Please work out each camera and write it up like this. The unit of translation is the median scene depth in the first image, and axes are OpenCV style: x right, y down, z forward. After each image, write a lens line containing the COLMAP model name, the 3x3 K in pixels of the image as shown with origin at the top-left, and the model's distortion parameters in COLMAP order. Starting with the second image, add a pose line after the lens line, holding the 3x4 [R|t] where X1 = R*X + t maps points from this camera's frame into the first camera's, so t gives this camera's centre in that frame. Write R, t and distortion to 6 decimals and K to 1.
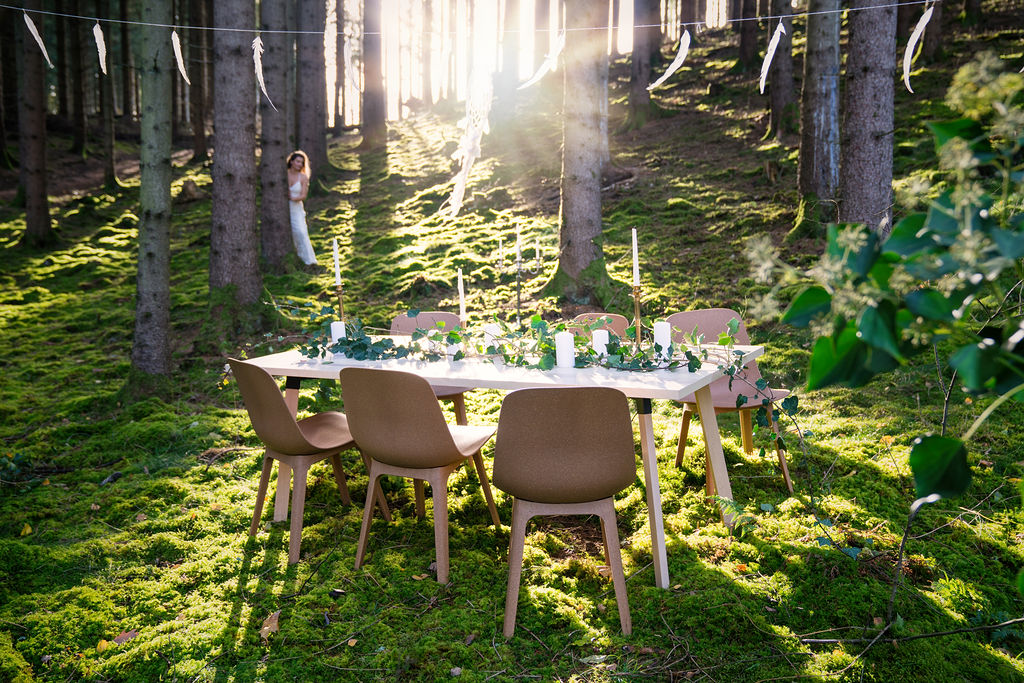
lens RADIAL K [[922.6, 0, 503.6], [0, 922.6, 340.3], [0, 0, 1]] dist [-0.023705, 0.071921]
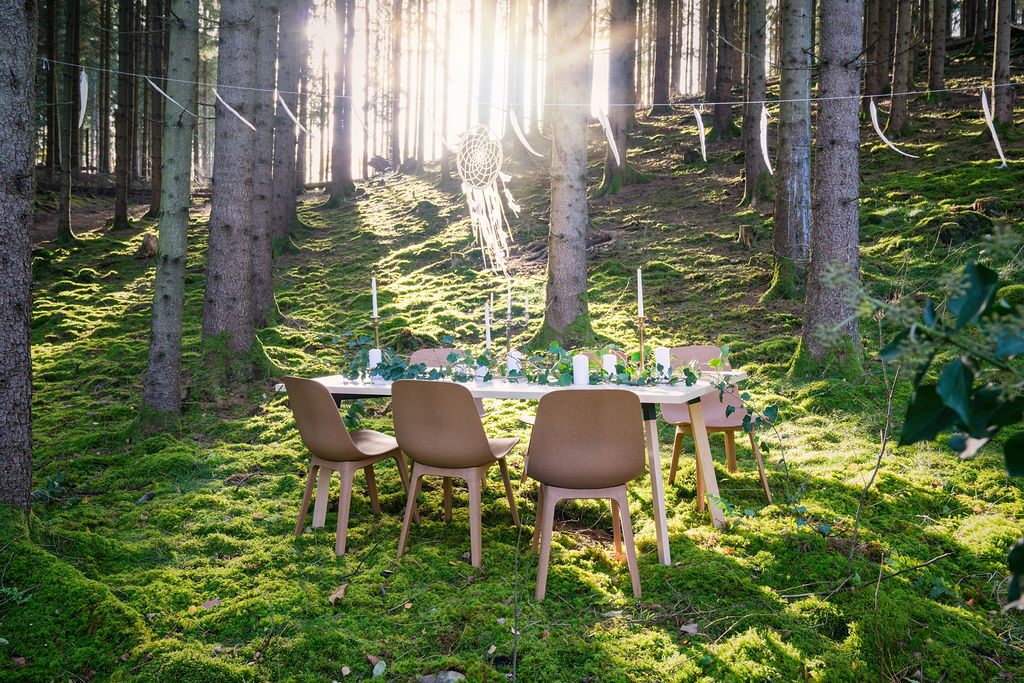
lens RADIAL K [[997.1, 0, 514.2], [0, 997.1, 341.8], [0, 0, 1]] dist [-0.005203, 0.000000]
pose [[0.998378, 0.015891, 0.054661, -0.049721], [-0.011622, 0.996920, -0.077553, 0.041783], [-0.055725, 0.076792, 0.995489, -0.149918]]
